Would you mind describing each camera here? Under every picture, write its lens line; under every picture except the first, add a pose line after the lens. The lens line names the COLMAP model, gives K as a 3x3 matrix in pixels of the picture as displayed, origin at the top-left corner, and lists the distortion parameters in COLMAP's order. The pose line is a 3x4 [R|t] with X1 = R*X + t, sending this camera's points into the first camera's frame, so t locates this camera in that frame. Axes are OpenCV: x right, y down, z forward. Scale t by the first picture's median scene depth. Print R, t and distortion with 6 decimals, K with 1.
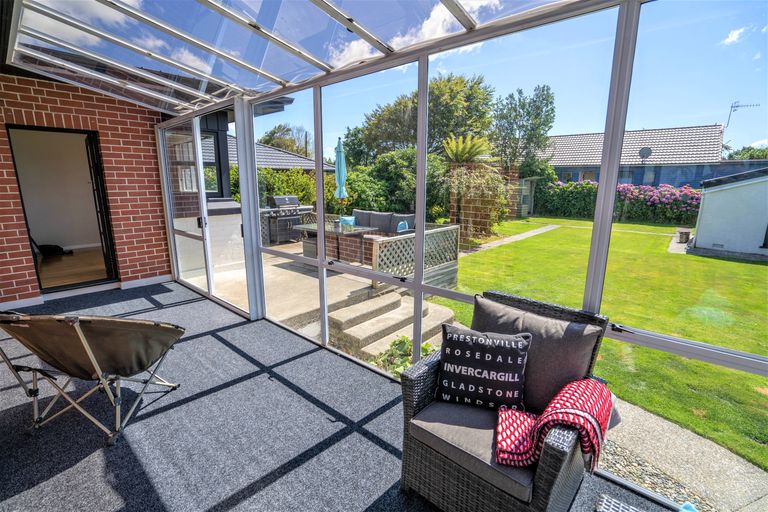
lens RADIAL K [[350.7, 0, 382.4], [0, 350.7, 253.7], [0, 0, 1]] dist [0.003527, 0.001050]
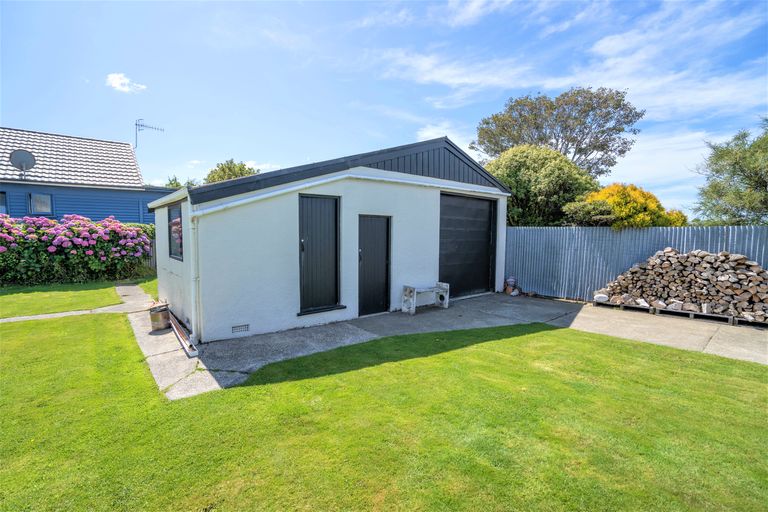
lens RADIAL K [[350.7, 0, 382.4], [0, 350.7, 252.4], [0, 0, 1]] dist [0.003527, 0.001050]
pose [[0.163856, -0.066180, 0.984262, 0.326684], [0.193113, 0.980595, 0.033785, -0.061293], [-0.967398, 0.184538, 0.173457, 0.439665]]
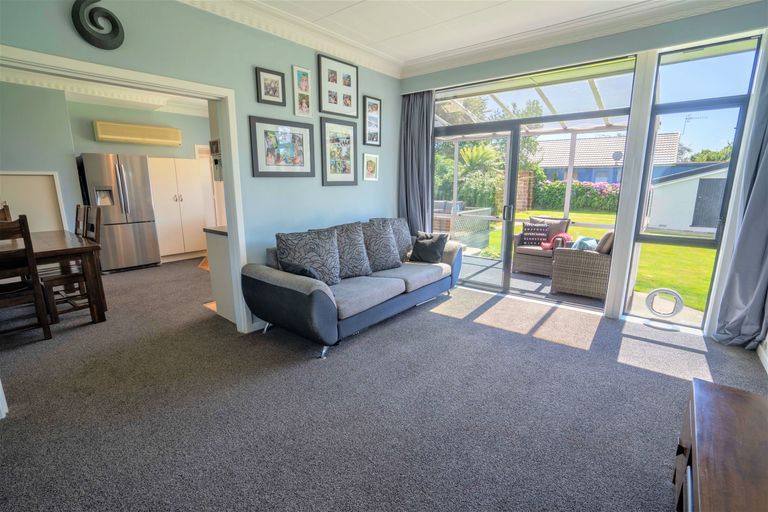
lens RADIAL K [[350.7, 0, 385.3], [0, 350.7, 252.0], [0, 0, 1]] dist [0.003527, 0.001050]
pose [[0.999287, -0.013380, 0.035309, -0.116910], [0.013544, 0.999898, -0.004427, 0.044190], [-0.035246, 0.004902, 0.999367, -0.213415]]
